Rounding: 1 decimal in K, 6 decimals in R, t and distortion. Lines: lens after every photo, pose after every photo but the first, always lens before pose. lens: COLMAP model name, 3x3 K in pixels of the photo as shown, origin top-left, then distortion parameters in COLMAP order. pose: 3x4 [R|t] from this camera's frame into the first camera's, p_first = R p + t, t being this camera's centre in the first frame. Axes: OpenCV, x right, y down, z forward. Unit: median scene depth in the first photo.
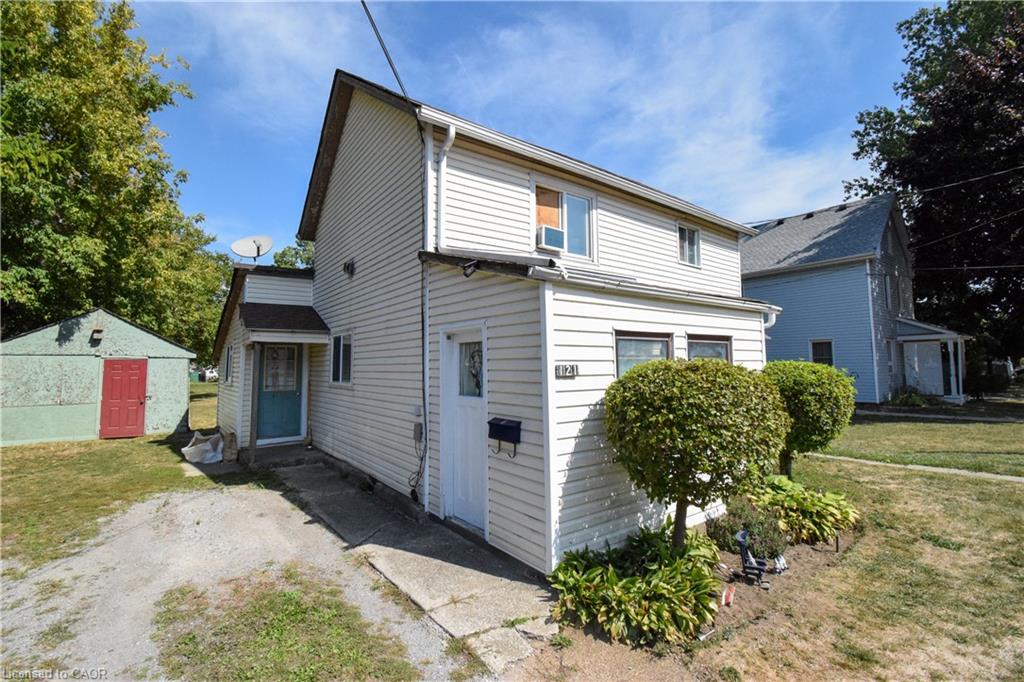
lens RADIAL K [[452.1, 0, 514.4], [0, 452.1, 338.7], [0, 0, 1]] dist [0.008694, -0.019337]
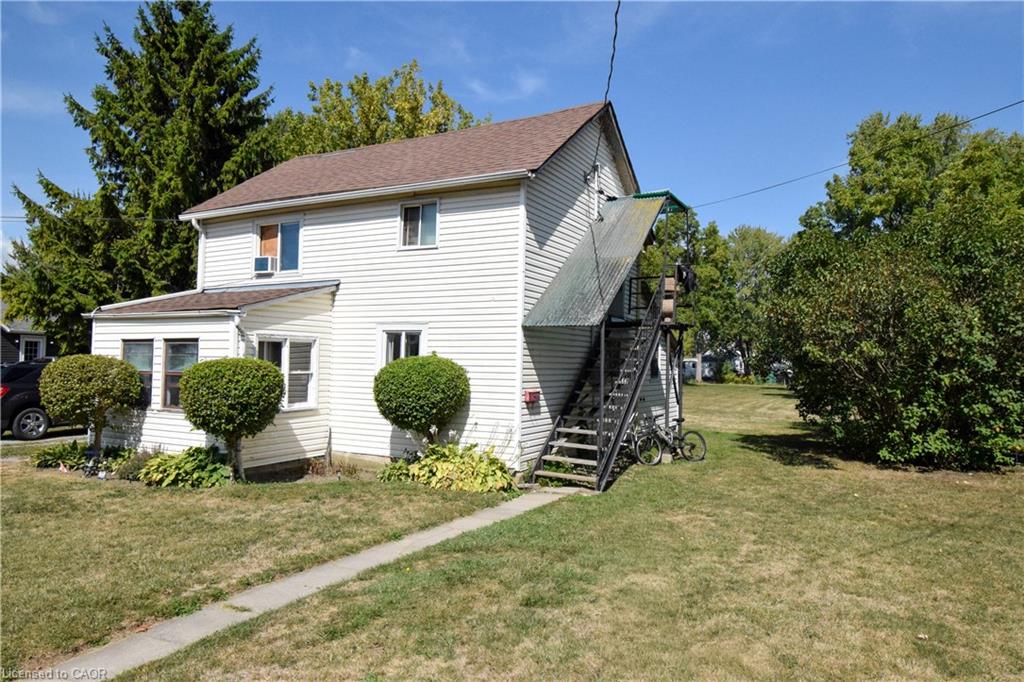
lens RADIAL K [[648.9, 0, 517.6], [0, 648.9, 339.9], [0, 0, 1]] dist [0.001546, -0.011779]
pose [[0.427515, -0.015791, -0.903870, 1.542121], [0.034740, 0.999396, -0.001028, 0.020125], [0.903340, -0.030961, 0.427805, 0.619211]]
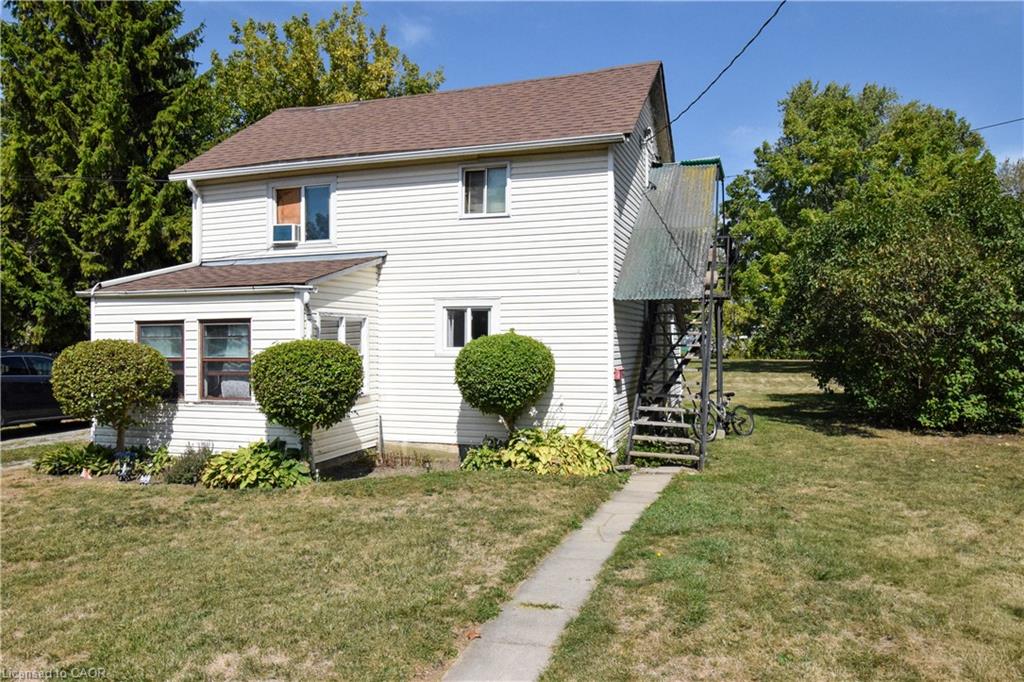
lens RADIAL K [[701.7, 0, 519.0], [0, 701.7, 339.9], [0, 0, 1]] dist [0.000403, -0.010928]
pose [[0.566209, 0.005506, -0.824243, 1.393726], [0.049213, 0.997968, 0.040474, 0.006517], [0.822791, -0.063480, 0.564788, 0.334037]]
